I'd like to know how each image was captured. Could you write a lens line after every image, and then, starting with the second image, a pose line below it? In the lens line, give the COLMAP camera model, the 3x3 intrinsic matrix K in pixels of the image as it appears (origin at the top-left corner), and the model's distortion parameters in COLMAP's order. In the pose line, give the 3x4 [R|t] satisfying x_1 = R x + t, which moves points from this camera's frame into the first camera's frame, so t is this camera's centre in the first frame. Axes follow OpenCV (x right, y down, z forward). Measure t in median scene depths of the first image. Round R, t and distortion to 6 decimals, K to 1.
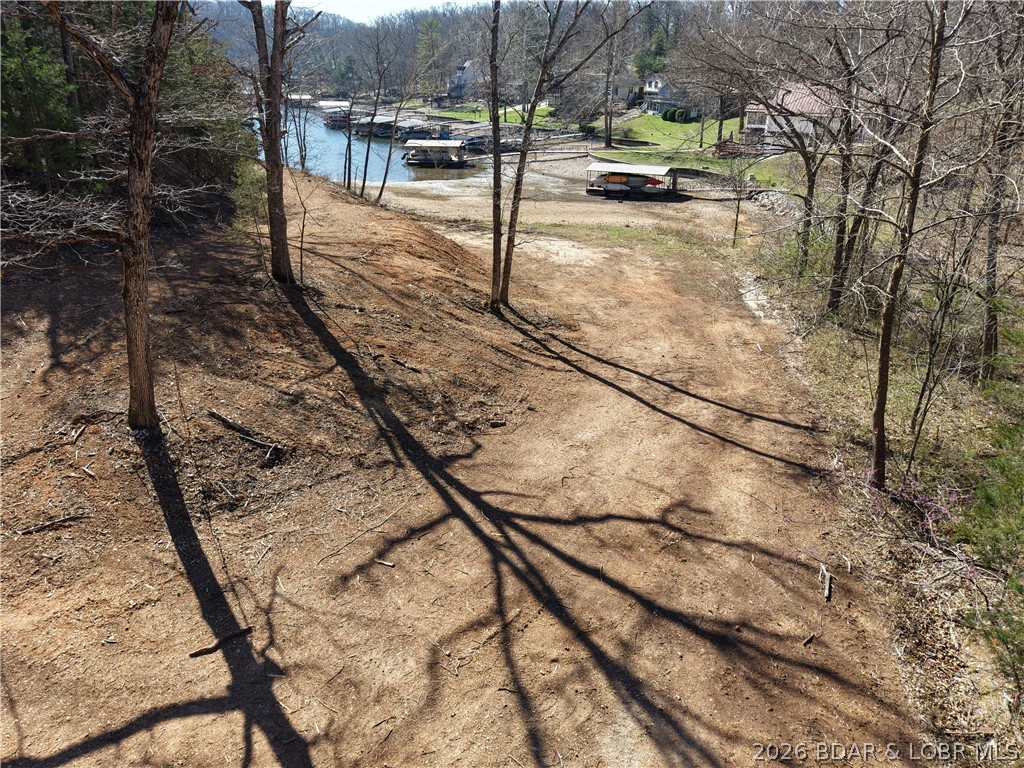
lens RADIAL K [[681.8, 0, 514.8], [0, 681.8, 383.0], [0, 0, 1]] dist [0.039781, -0.050656]
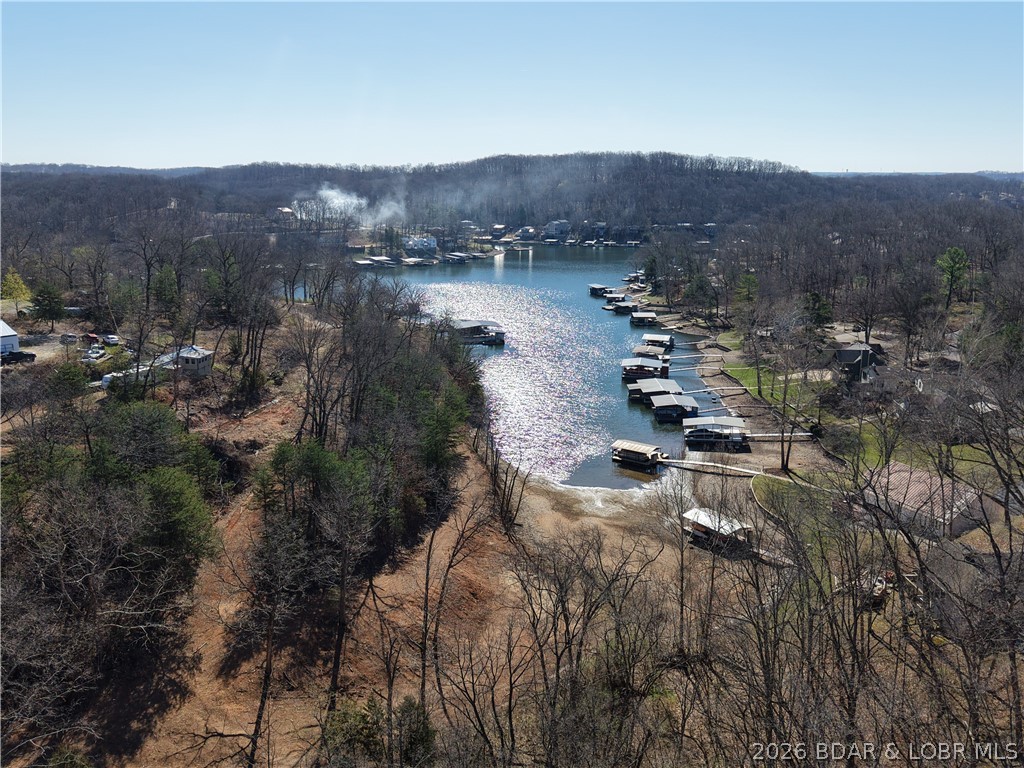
lens RADIAL K [[899.1, 0, 511.3], [0, 899.1, 370.9], [0, 0, 1]] dist [0.079639, -0.161828]
pose [[0.850587, 0.101839, -0.515879, 2.695011], [-0.210447, 0.964999, -0.156487, -0.922179], [0.481886, 0.241671, 0.842247, -2.695250]]
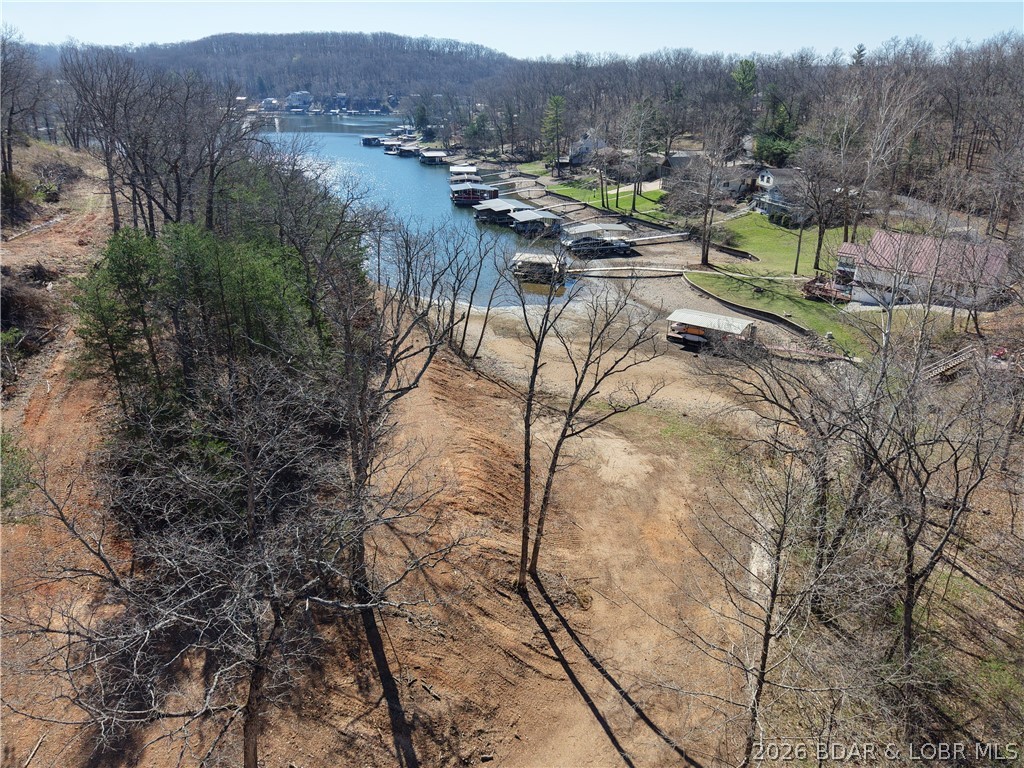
lens RADIAL K [[683.0, 0, 515.1], [0, 683.0, 382.8], [0, 0, 1]] dist [0.016422, -0.014986]
pose [[0.983169, 0.074237, -0.166937, 0.213625], [-0.076468, 0.997048, -0.006968, -0.718048], [0.165927, 0.019616, 0.985943, -0.398756]]
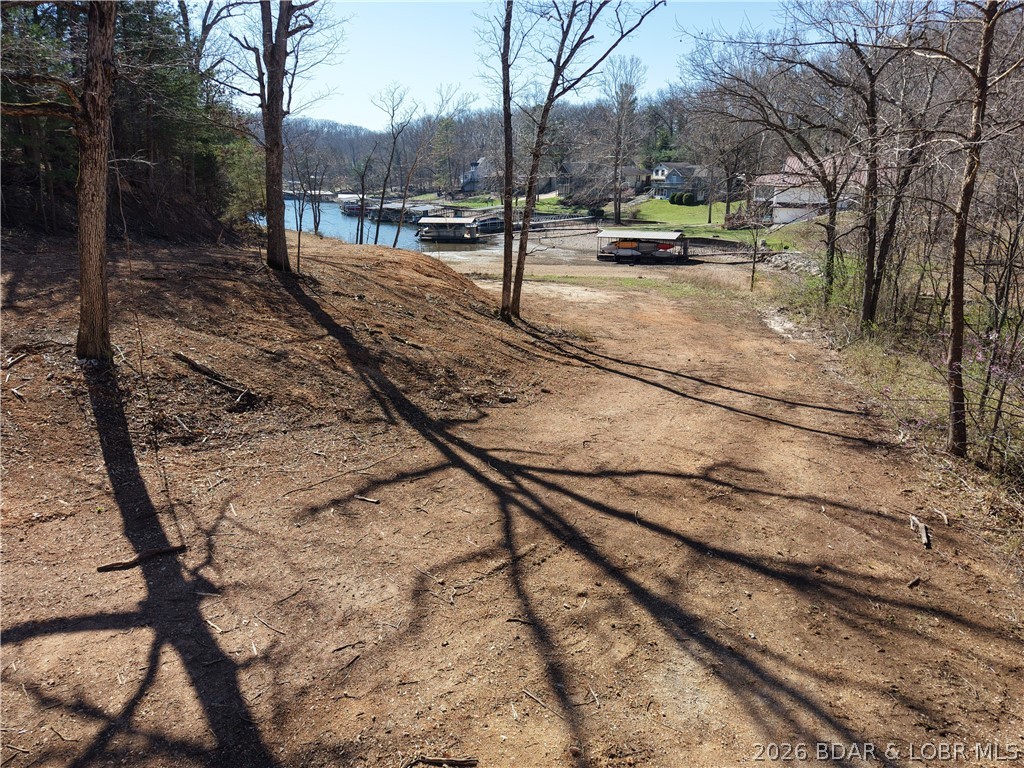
lens RADIAL K [[681.8, 0, 514.8], [0, 681.8, 383.0], [0, 0, 1]] dist [0.039781, -0.050656]
pose [[0.999882, 0.001906, -0.015211, -0.002866], [-0.003999, 0.990316, -0.138774, 0.165142], [0.014799, 0.138818, 0.990207, 0.130208]]
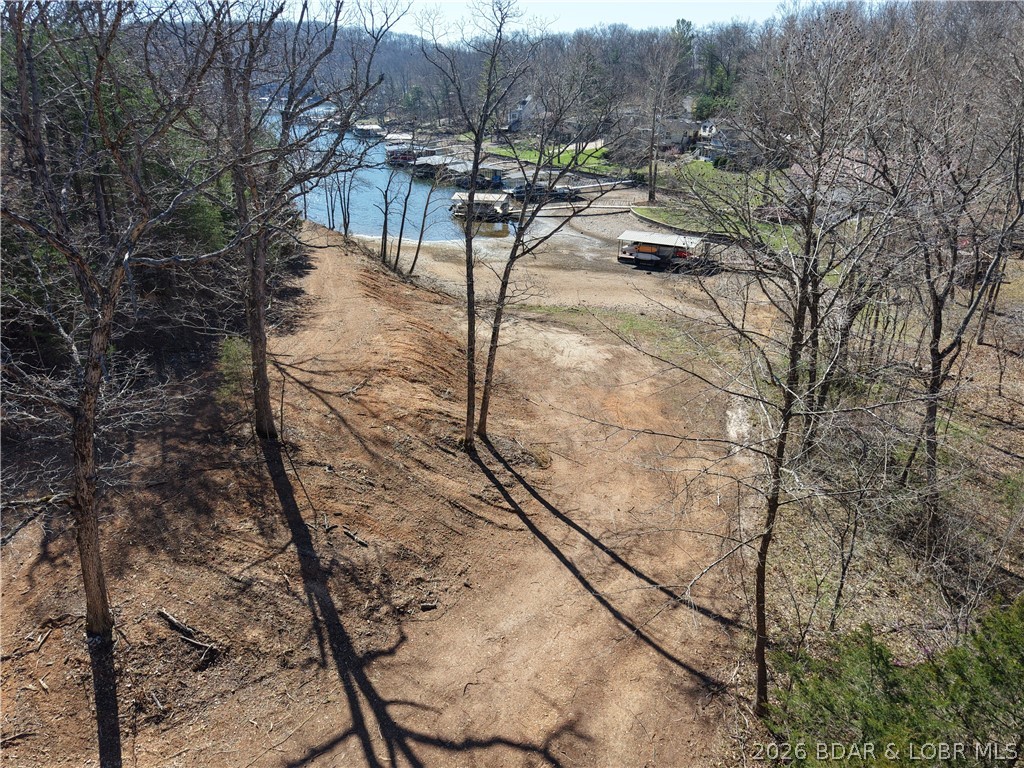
lens RADIAL K [[683.0, 0, 515.1], [0, 683.0, 382.8], [0, 0, 1]] dist [0.016422, -0.014986]
pose [[0.995125, 0.042074, -0.089194, 0.200538], [-0.043436, 0.998967, -0.013385, -0.296637], [0.088539, 0.017194, 0.995924, -0.088476]]
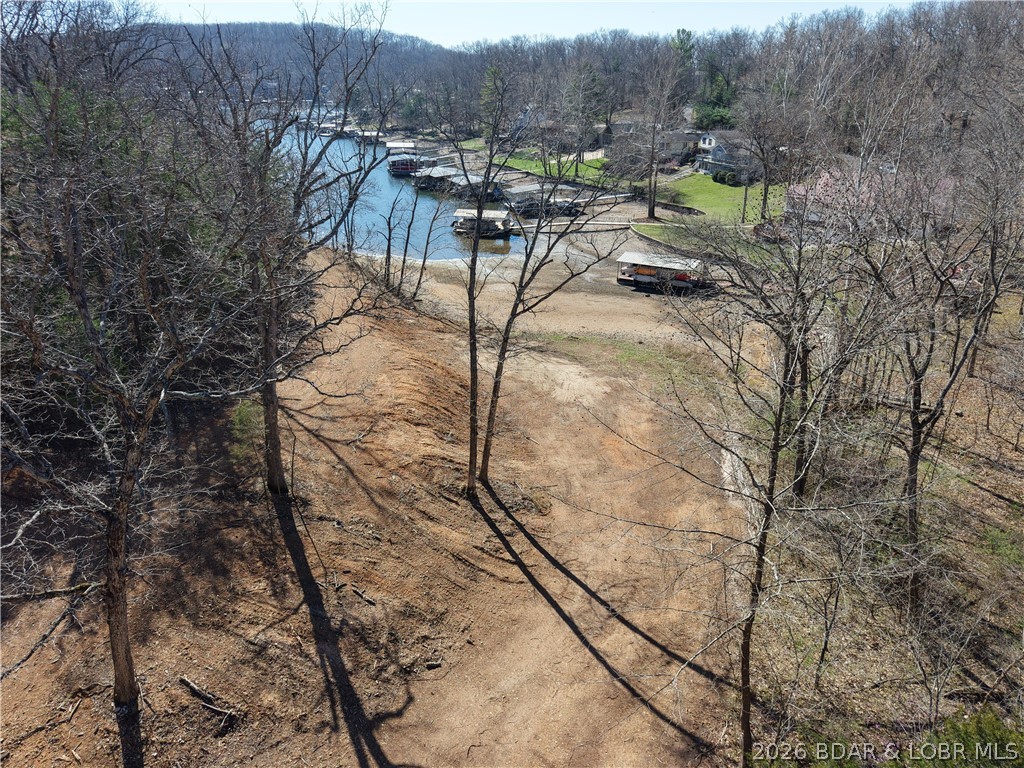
lens RADIAL K [[683.0, 0, 515.1], [0, 683.0, 382.8], [0, 0, 1]] dist [0.016422, -0.014986]
pose [[0.994975, 0.042314, -0.090740, 0.201617], [-0.043521, 0.998988, -0.011360, -0.419561], [0.090168, 0.015252, 0.995810, -0.150814]]
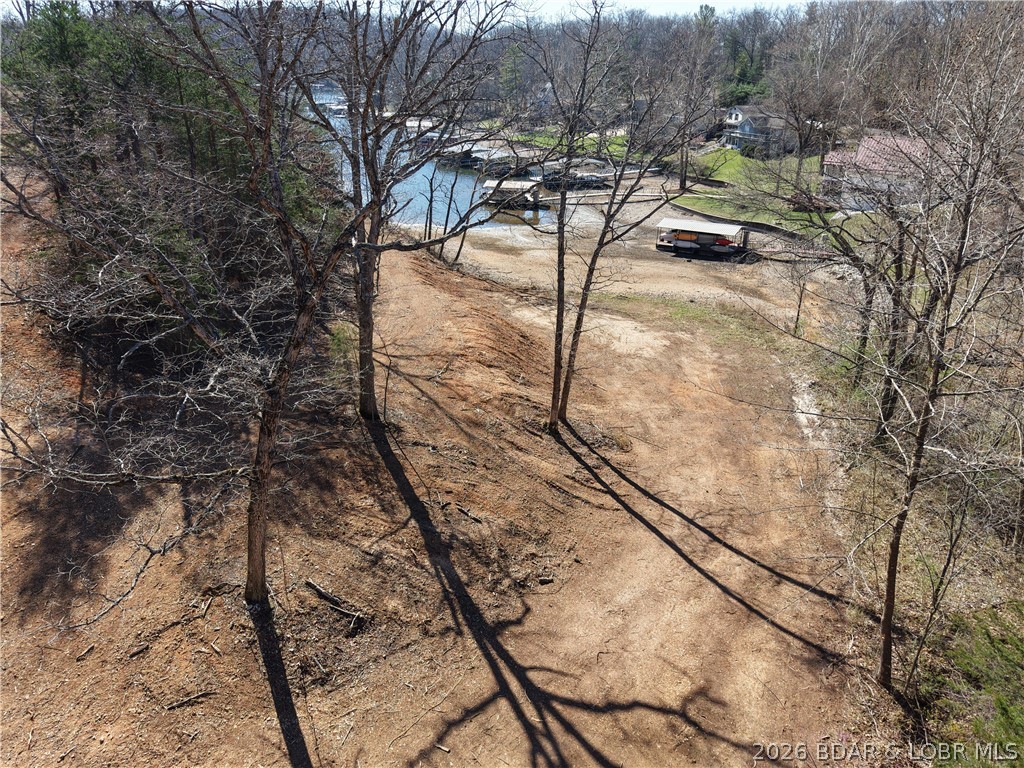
lens RADIAL K [[683.0, 0, 515.1], [0, 683.0, 382.8], [0, 0, 1]] dist [0.016422, -0.014986]
pose [[0.994051, 0.046963, -0.098266, 0.020516], [-0.046837, 0.998896, 0.003589, -0.277724], [0.098326, 0.001035, 0.995154, -0.143681]]
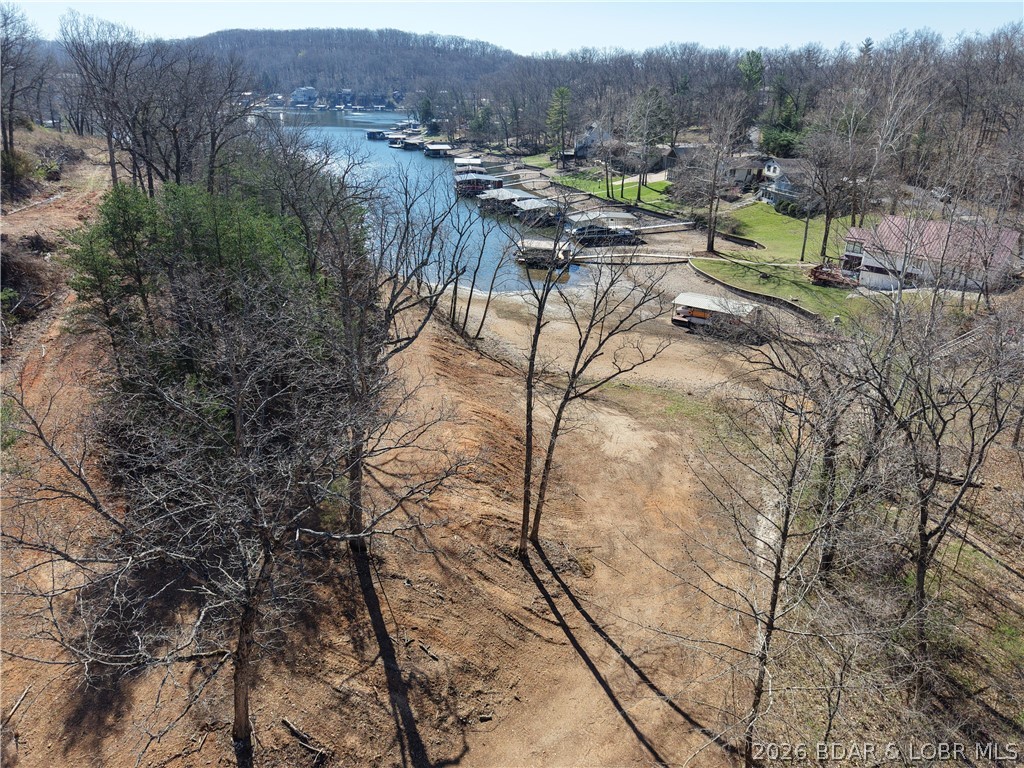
lens RADIAL K [[683.0, 0, 515.1], [0, 683.0, 382.8], [0, 0, 1]] dist [0.016422, -0.014986]
pose [[0.981818, 0.080990, -0.171680, 0.217924], [-0.083205, 0.996516, -0.005734, -0.617630], [0.170617, 0.019915, 0.985136, -0.355958]]
